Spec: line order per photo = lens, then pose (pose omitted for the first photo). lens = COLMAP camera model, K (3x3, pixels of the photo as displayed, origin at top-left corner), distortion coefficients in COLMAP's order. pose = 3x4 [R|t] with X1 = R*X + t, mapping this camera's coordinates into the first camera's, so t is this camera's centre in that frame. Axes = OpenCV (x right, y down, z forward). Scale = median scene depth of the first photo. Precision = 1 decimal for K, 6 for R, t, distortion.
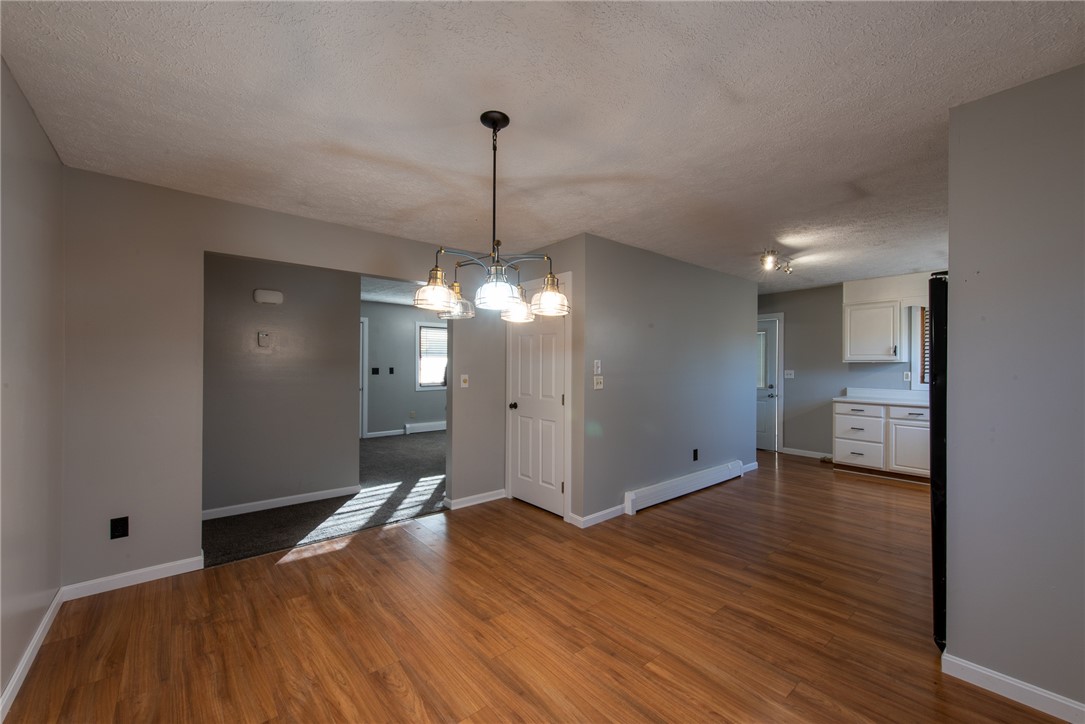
lens RADIAL K [[423.6, 0, 541.6], [0, 423.6, 365.4], [0, 0, 1]] dist [0.008931, -0.000529]
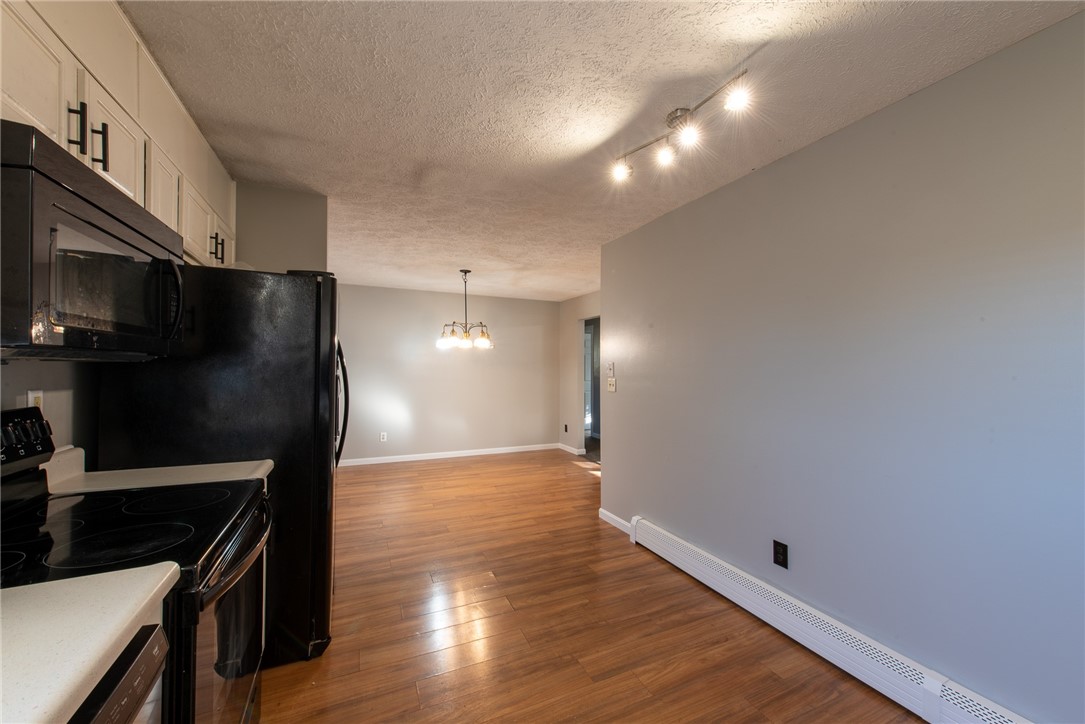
lens RADIAL K [[419.3, 0, 551.3], [0, 419.3, 365.9], [0, 0, 1]] dist [0.001295, -0.000111]
pose [[-0.254150, -0.010759, -0.967105, 1.571240], [-0.005517, 0.999938, -0.009675, 0.008172], [0.967149, 0.002876, -0.254194, 1.538807]]
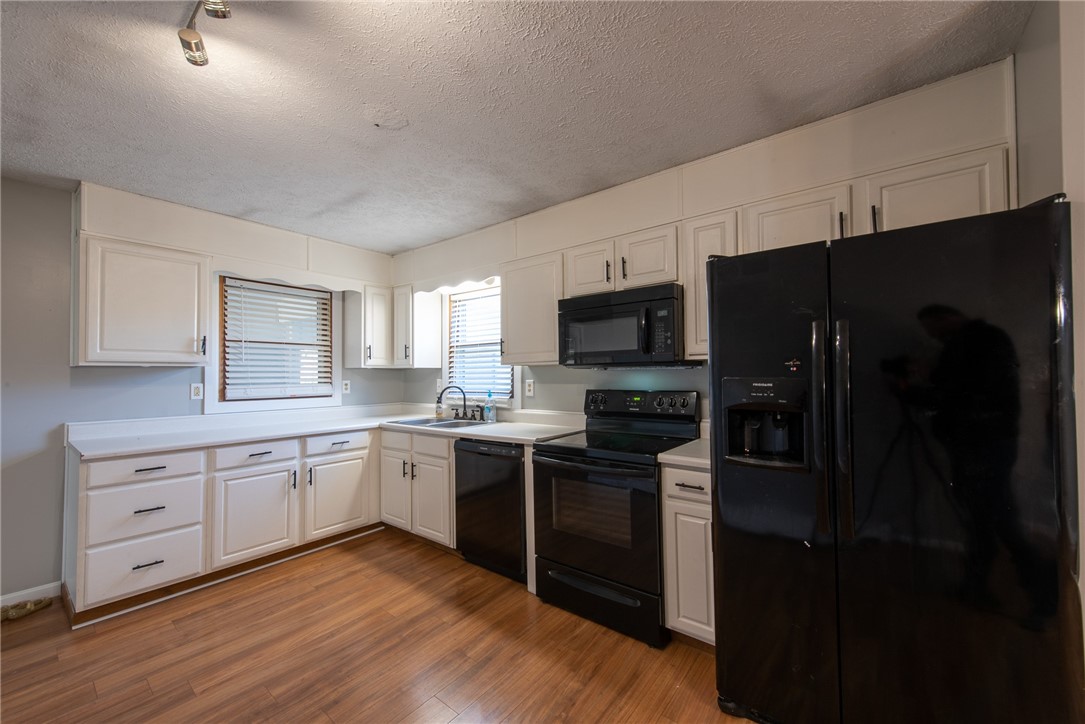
lens RADIAL K [[423.6, 0, 541.6], [0, 423.6, 365.4], [0, 0, 1]] dist [0.008931, -0.000529]
pose [[-0.203559, 0.016203, 0.978929, 0.399617], [0.010555, 0.999841, -0.014354, 0.007432], [-0.979006, 0.007411, -0.203698, 1.353567]]
